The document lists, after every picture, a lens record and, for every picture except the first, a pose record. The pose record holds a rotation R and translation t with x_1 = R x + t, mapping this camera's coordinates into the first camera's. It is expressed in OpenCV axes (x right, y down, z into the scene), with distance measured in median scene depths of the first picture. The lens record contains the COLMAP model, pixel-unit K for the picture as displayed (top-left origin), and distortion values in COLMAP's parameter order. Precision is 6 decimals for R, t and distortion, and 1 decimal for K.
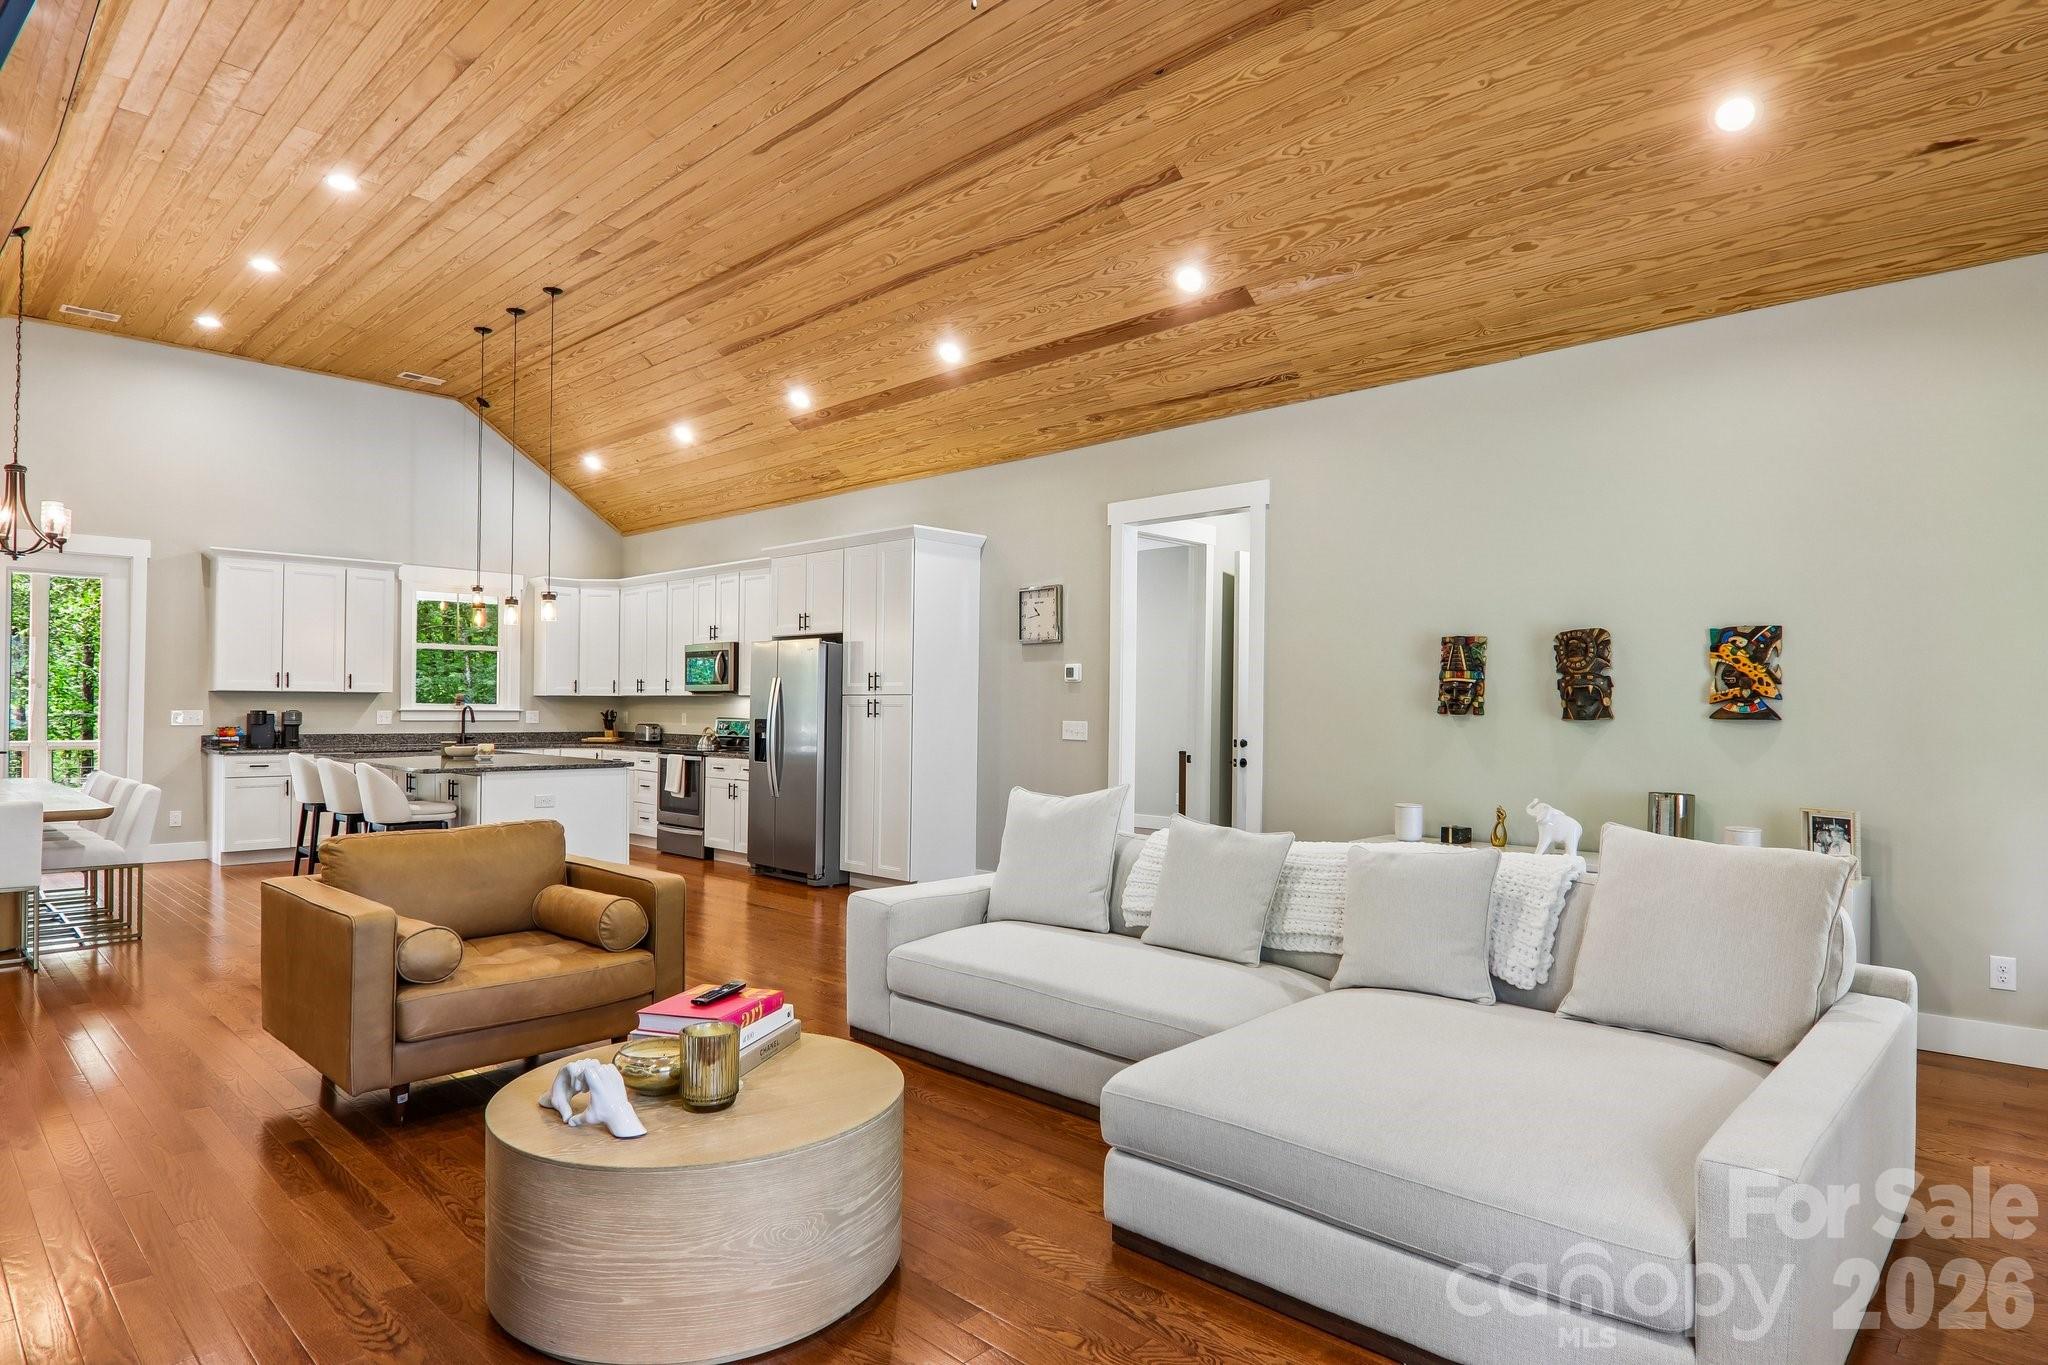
lens RADIAL K [[1133.4, 0, 1026.4], [0, 1133.4, 700.0], [0, 0, 1]] dist [0.008249, -0.020587]
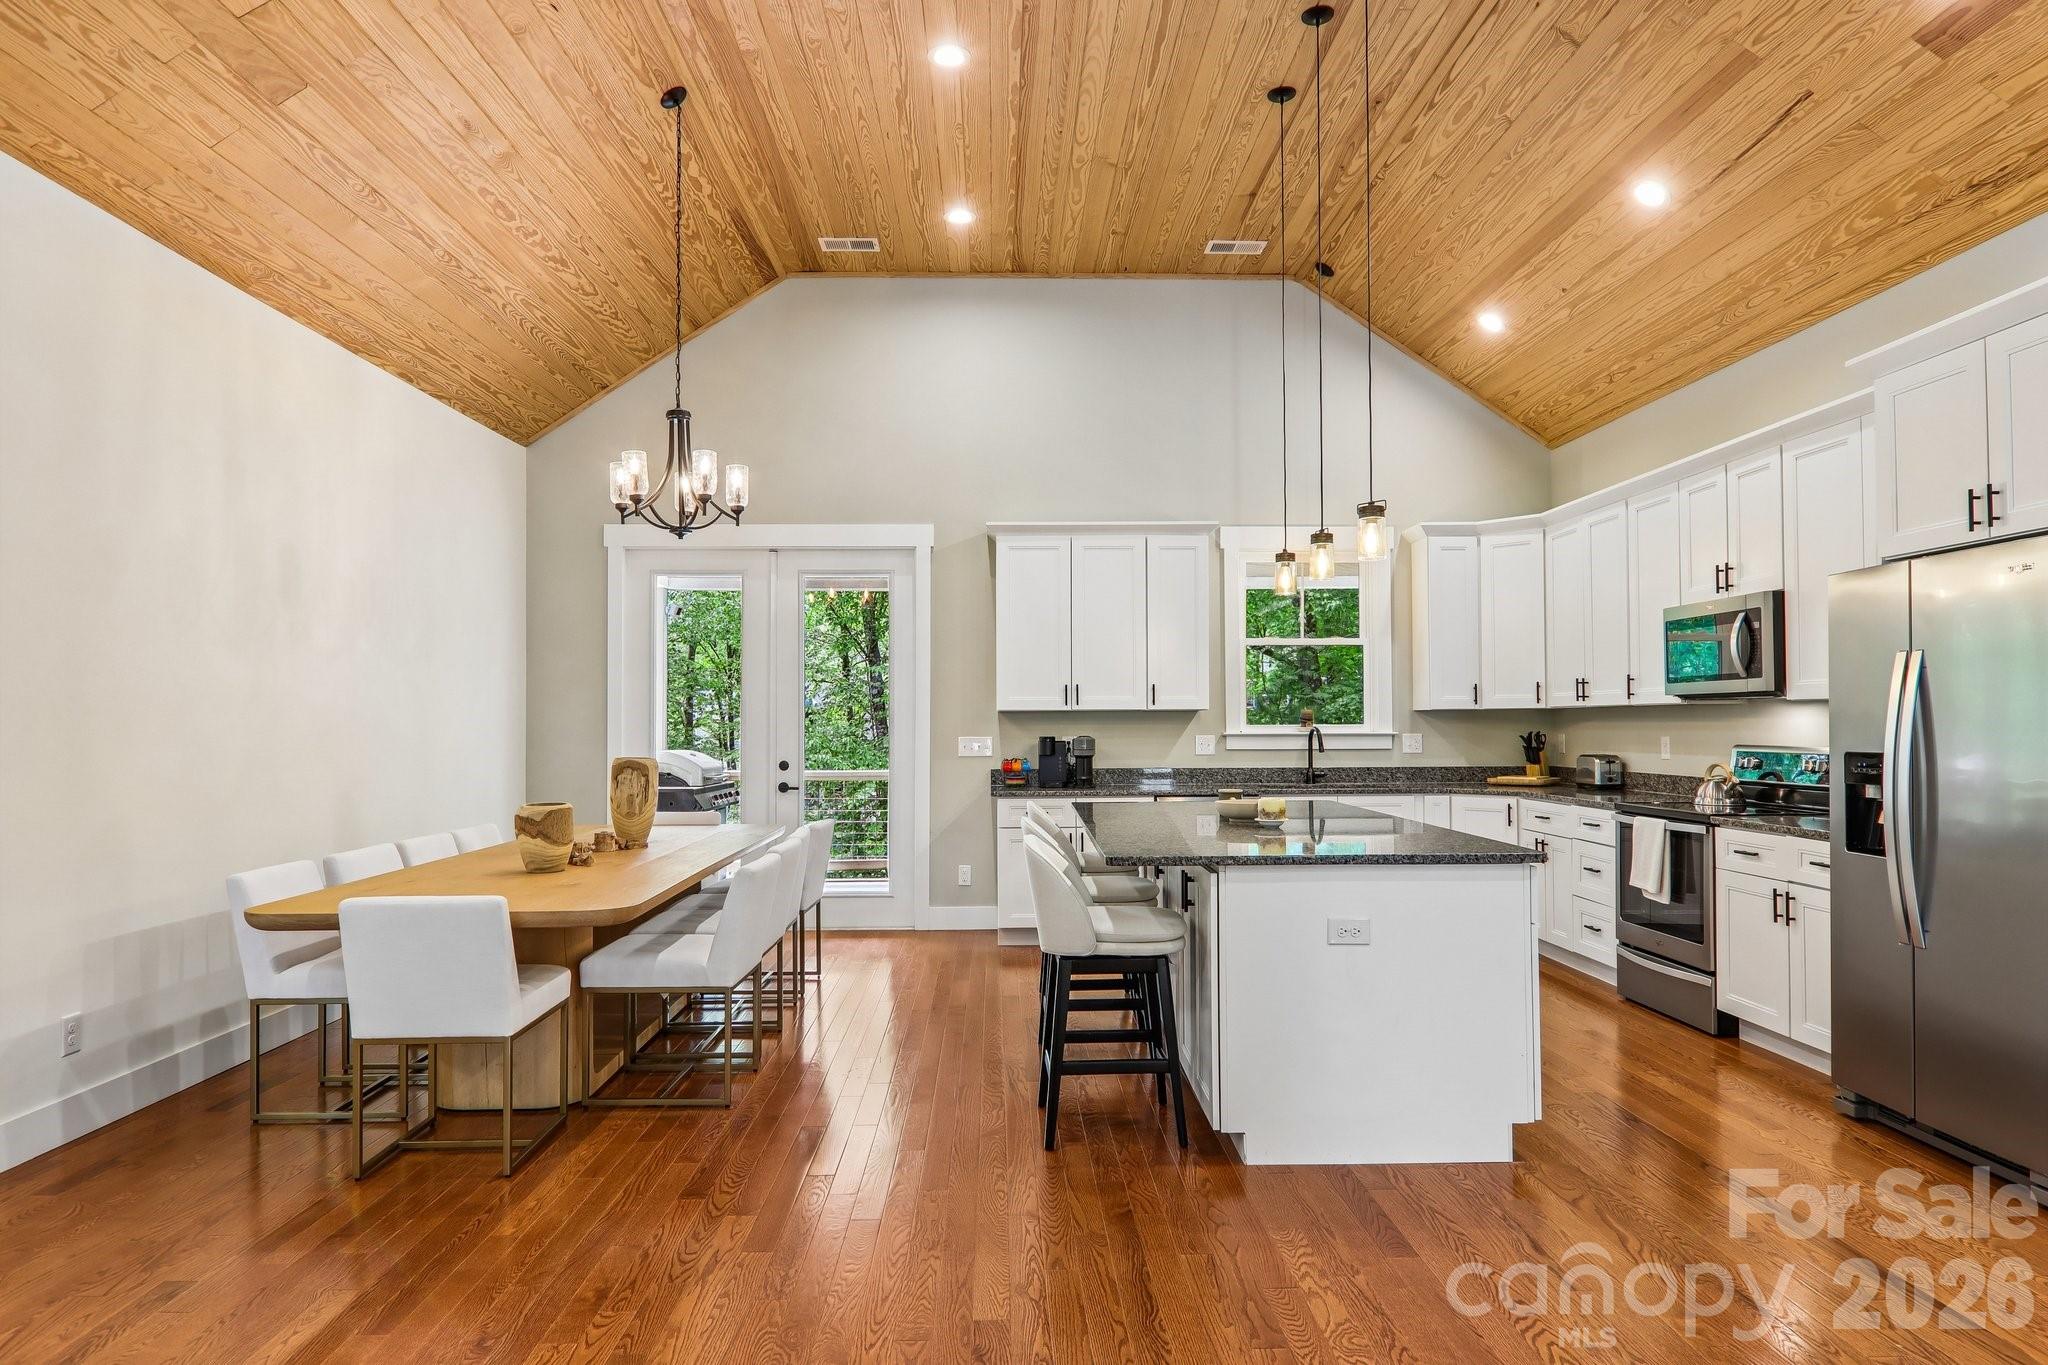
lens RADIAL K [[1204.0, 0, 1026.1], [0, 1204.0, 702.0], [0, 0, 1]] dist [0.008030, -0.021712]
pose [[0.710979, -0.024840, -0.702775, -0.133053], [0.015476, 0.999687, -0.019678, 0.001949], [0.703043, 0.003115, 0.711140, 0.438312]]
